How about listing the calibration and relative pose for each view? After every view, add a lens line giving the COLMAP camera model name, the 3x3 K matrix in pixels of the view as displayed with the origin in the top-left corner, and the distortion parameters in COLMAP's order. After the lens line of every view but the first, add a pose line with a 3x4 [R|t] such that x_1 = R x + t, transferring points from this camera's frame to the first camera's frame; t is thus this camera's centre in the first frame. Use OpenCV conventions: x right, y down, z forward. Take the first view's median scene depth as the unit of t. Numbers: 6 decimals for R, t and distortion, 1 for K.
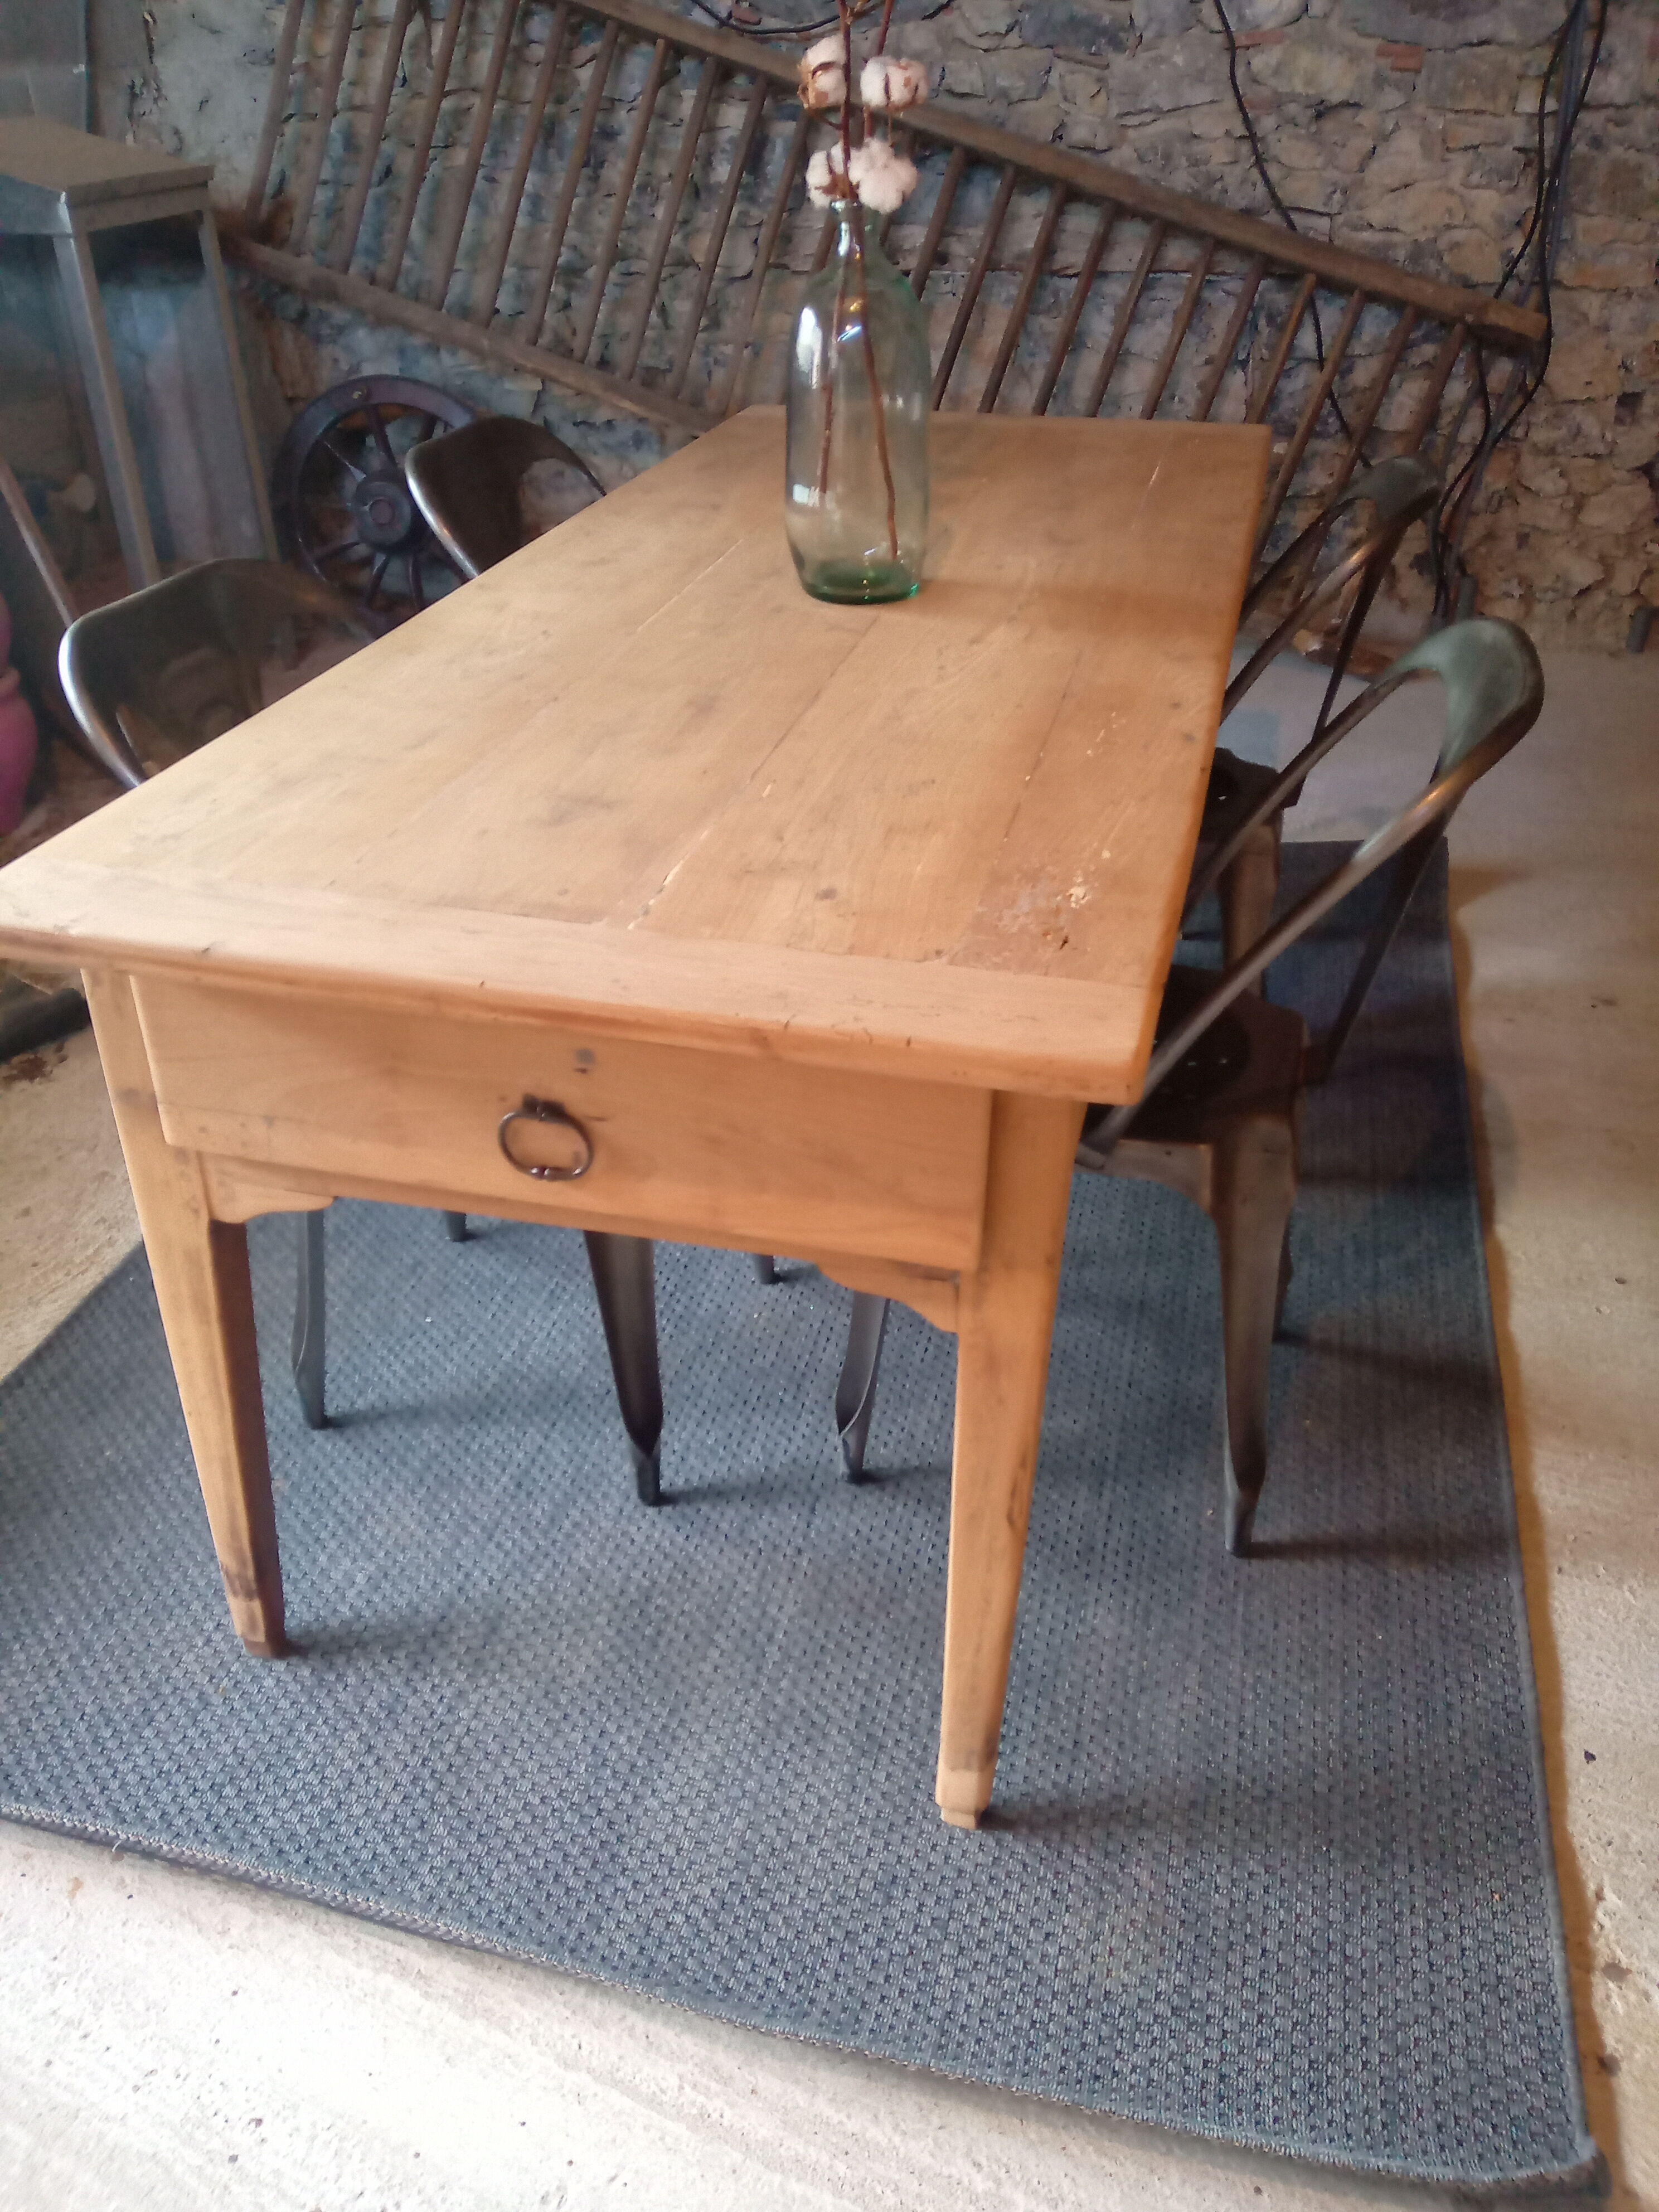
lens RADIAL K [[1698.2, 0, 833.4], [0, 1698.2, 1115.4], [0, 0, 1]] dist [0.032737, -0.048146]
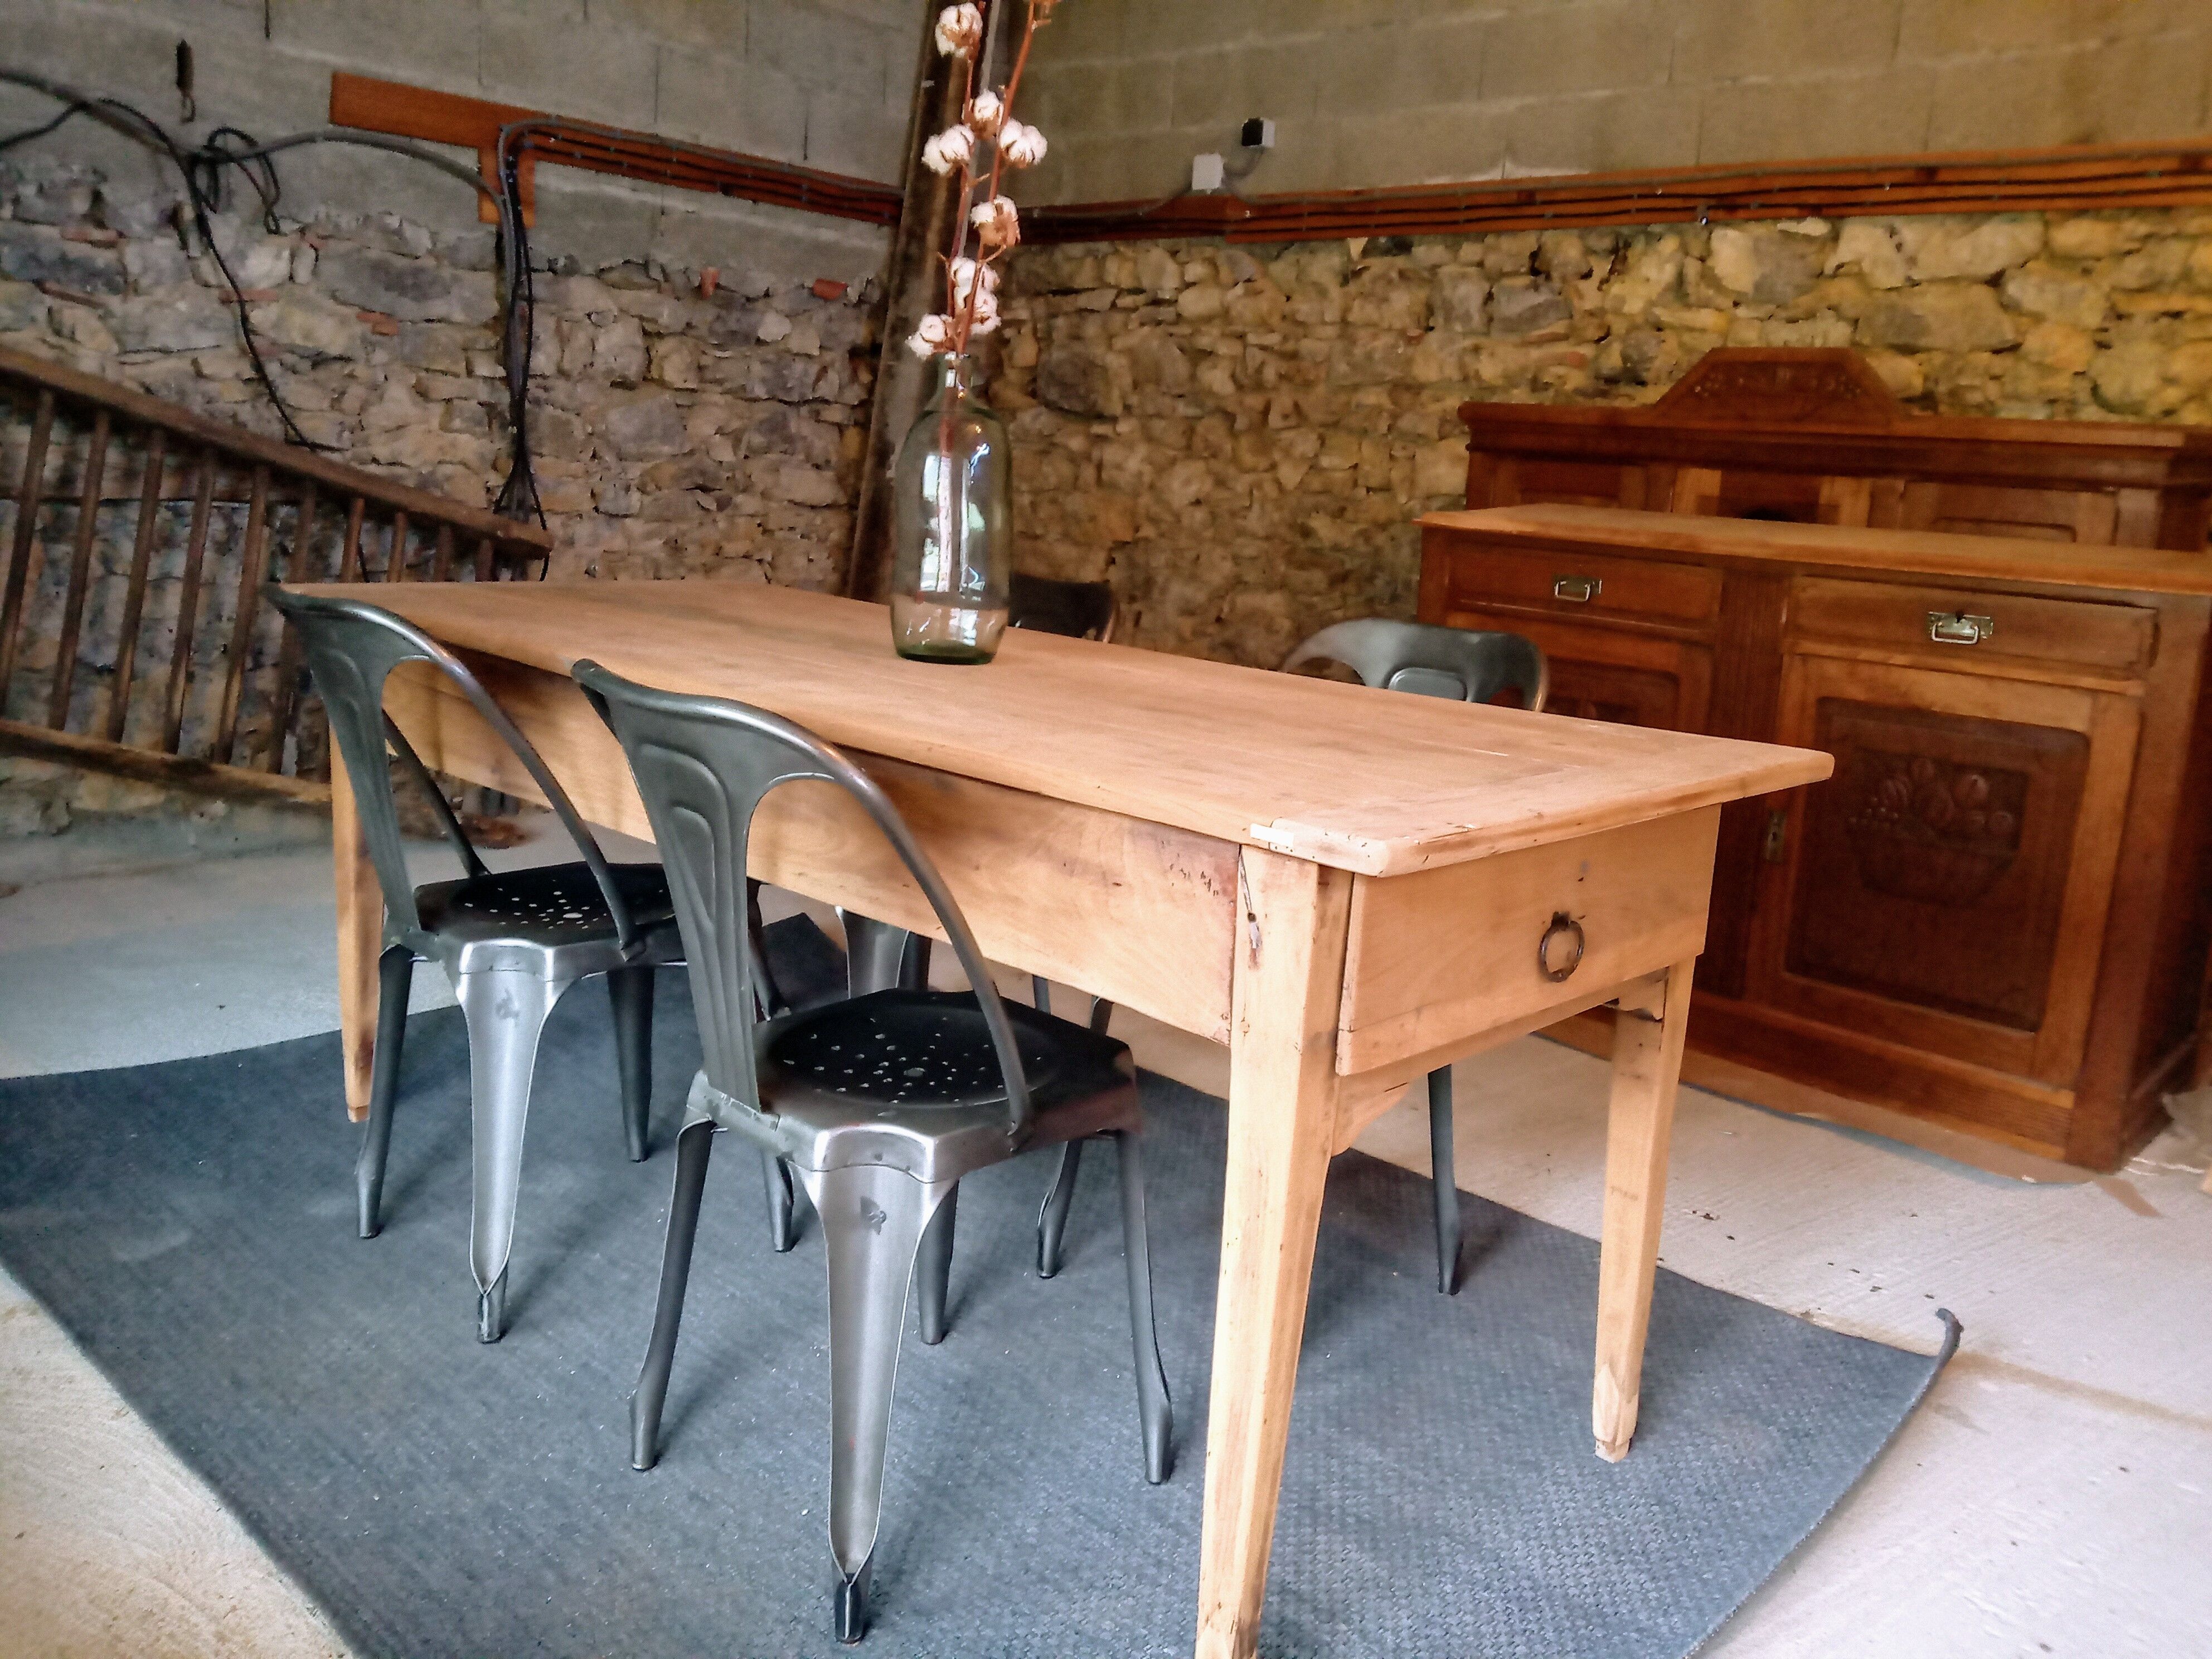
lens RADIAL K [[1698.2, 0, 1084.3], [0, 1698.2, 864.3], [0, 0, 1]] dist [0.032737, -0.048146]
pose [[0.498223, -0.173579, 0.849496, -0.971627], [0.412171, 0.909389, -0.055919, -0.080777], [-0.762816, 0.377998, 0.524623, 0.391431]]
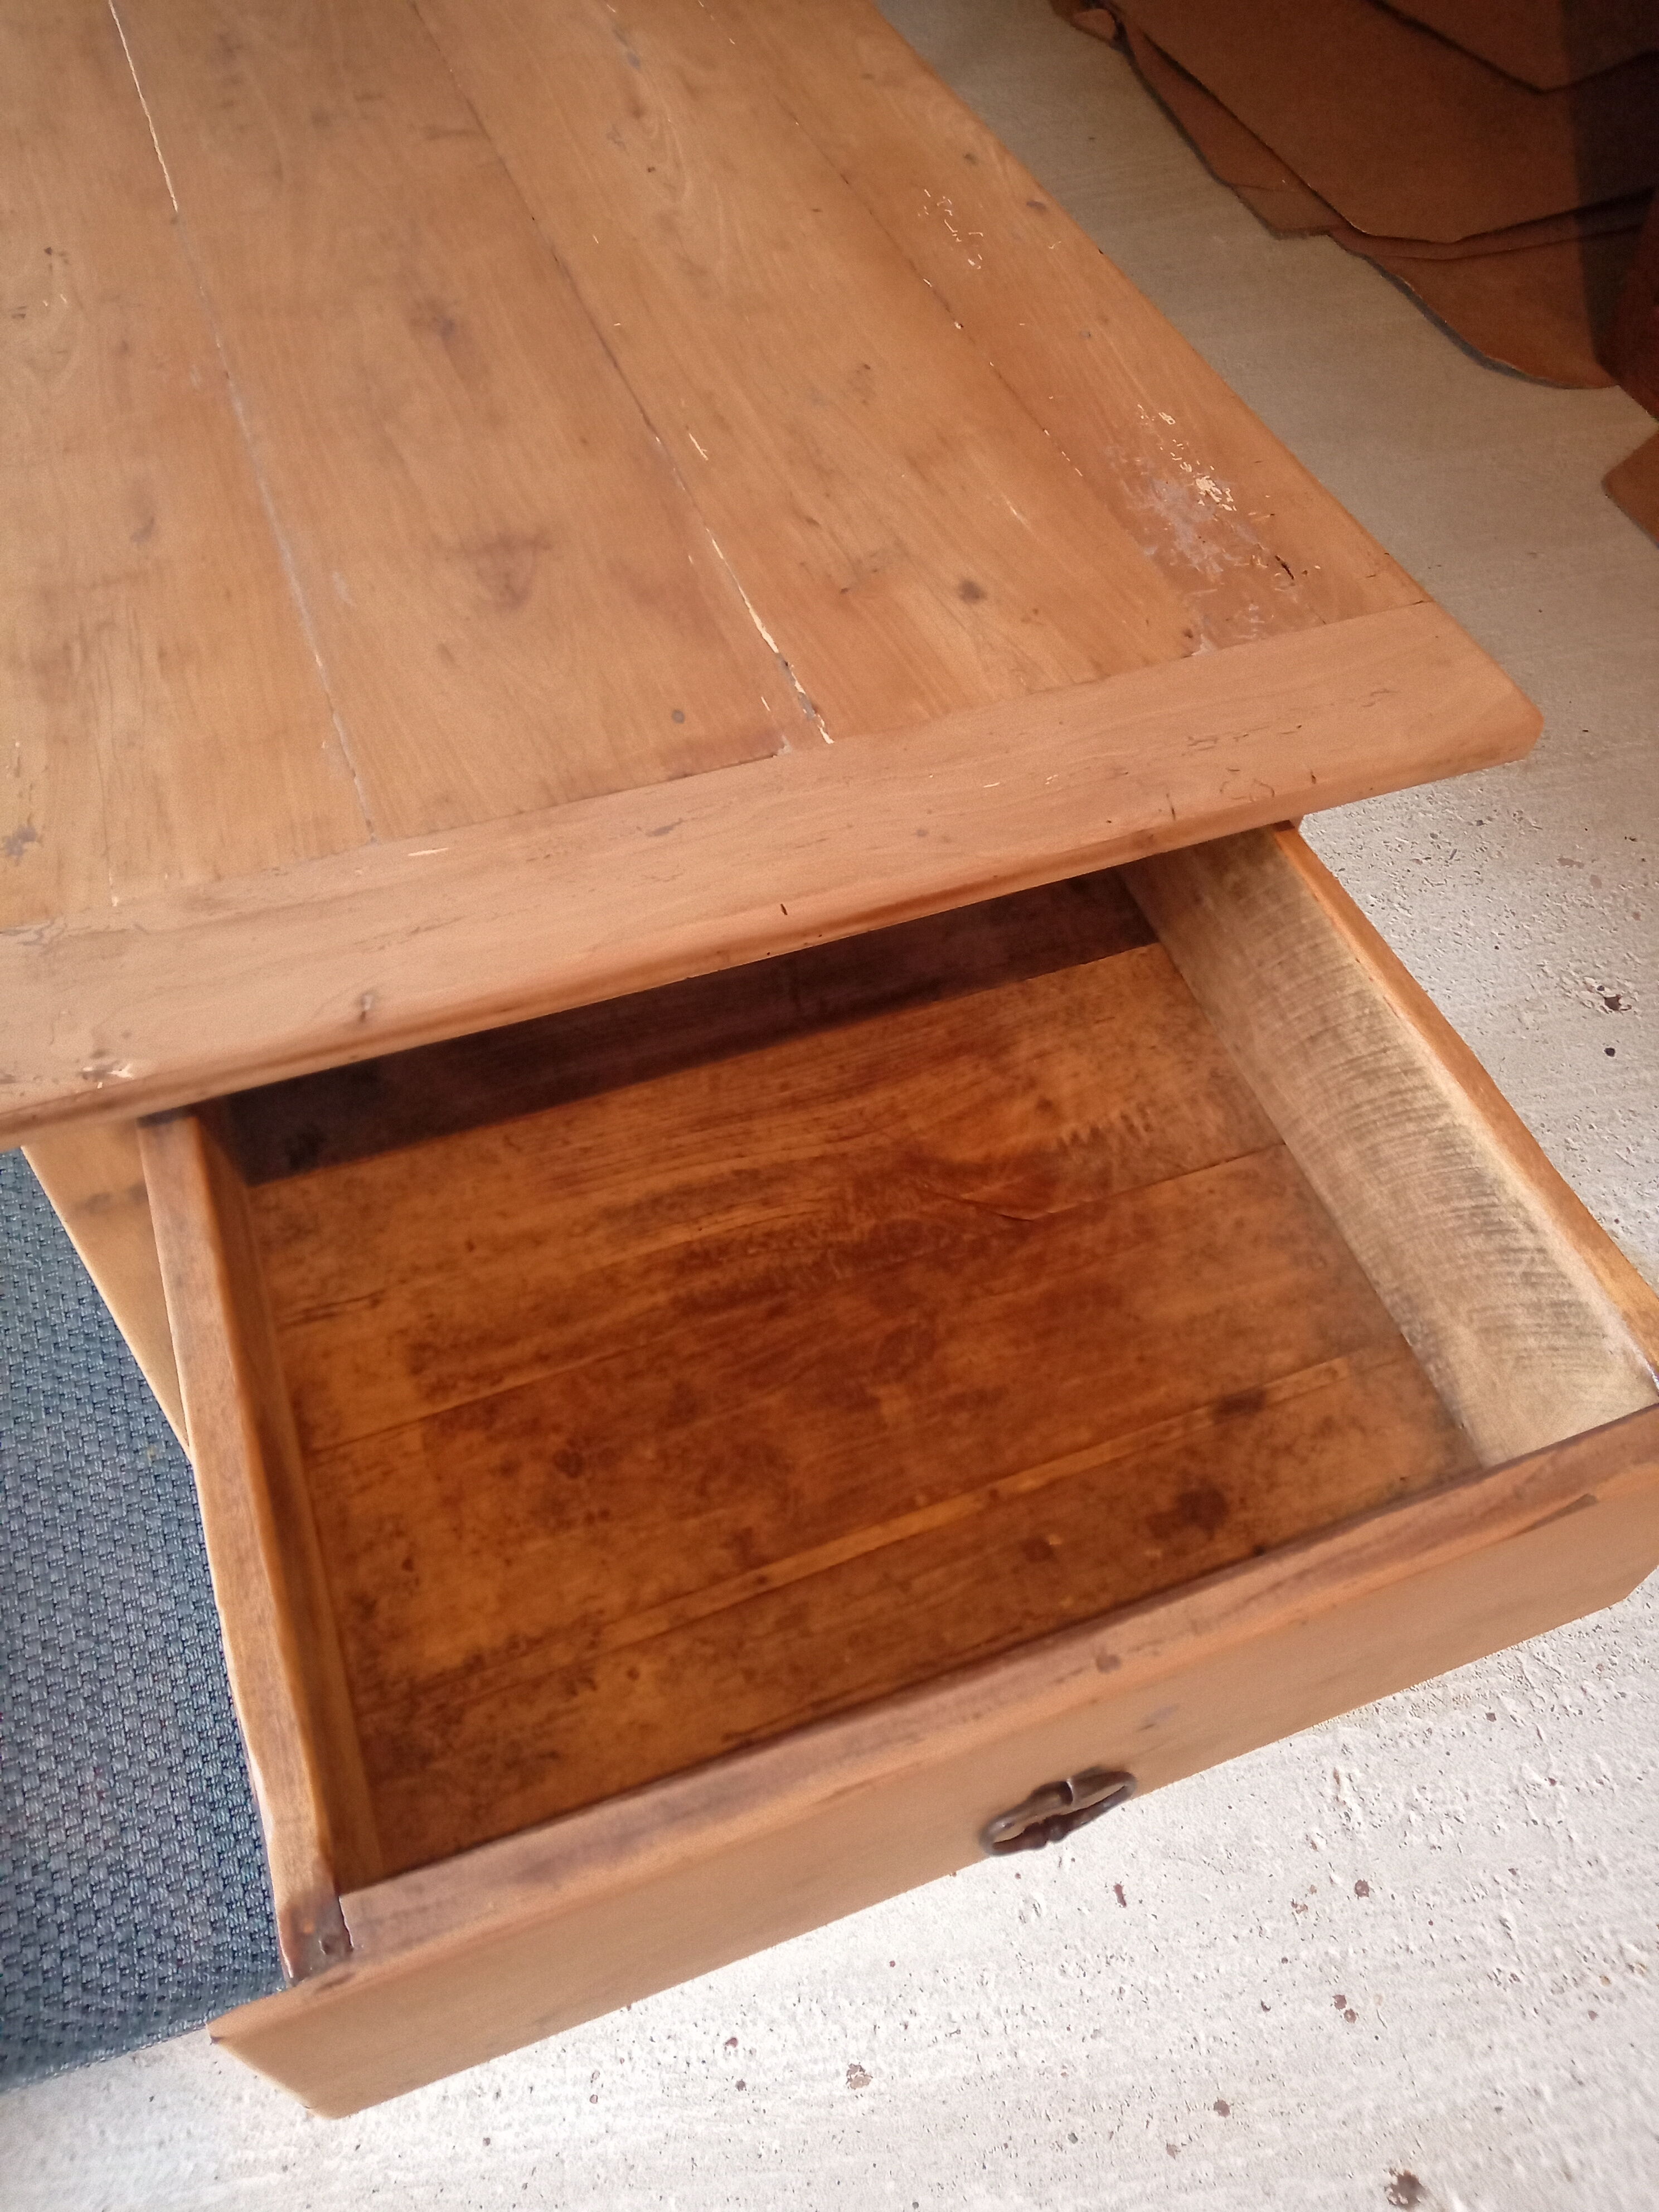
lens RADIAL K [[1698.2, 0, 814.5], [0, 1698.2, 1110.7], [0, 0, 1]] dist [0.032737, -0.048146]
pose [[0.822429, -0.446436, 0.352570, -0.294399], [0.286227, 0.860355, 0.421738, -0.183765], [-0.491614, -0.245935, 0.835363, 0.220893]]
